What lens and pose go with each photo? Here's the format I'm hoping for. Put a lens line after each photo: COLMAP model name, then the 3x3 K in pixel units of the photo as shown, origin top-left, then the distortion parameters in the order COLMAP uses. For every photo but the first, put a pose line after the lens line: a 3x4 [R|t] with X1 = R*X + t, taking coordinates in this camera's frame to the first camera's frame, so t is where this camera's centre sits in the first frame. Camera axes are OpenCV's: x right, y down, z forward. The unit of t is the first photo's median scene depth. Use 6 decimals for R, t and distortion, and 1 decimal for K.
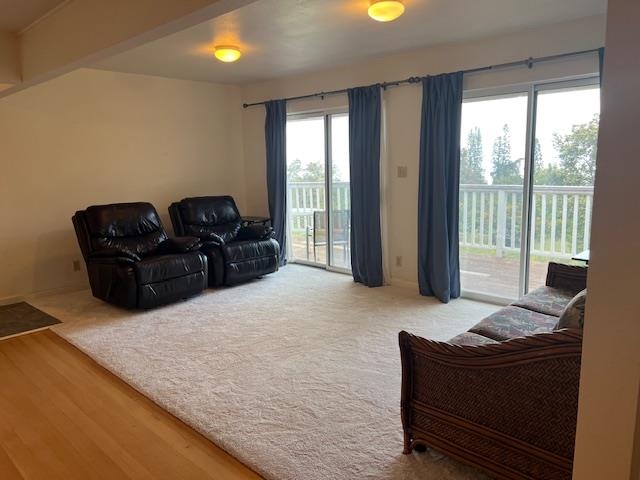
lens RADIAL K [[484.8, 0, 319.8], [0, 484.8, 241.8], [0, 0, 1]] dist [0.047863, -0.021062]
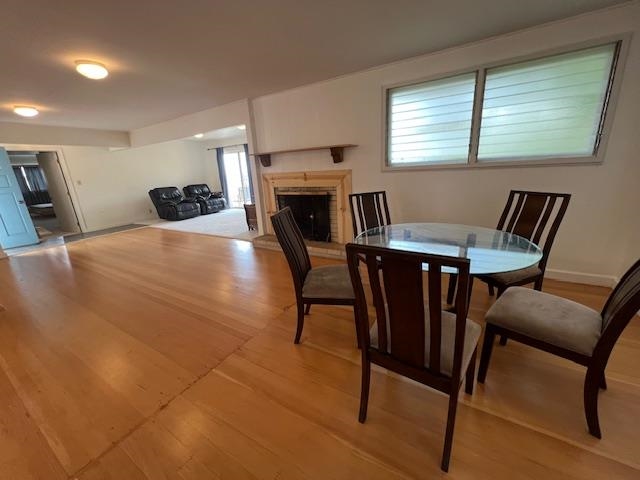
lens RADIAL K [[257.7, 0, 314.3], [0, 257.7, 234.4], [0, 0, 1]] dist [-0.001229, 0.000259]
pose [[0.977210, -0.087555, 0.193376, 0.117173], [0.070435, 0.993105, 0.093712, 0.105529], [-0.200247, -0.077956, 0.976639, -0.609750]]
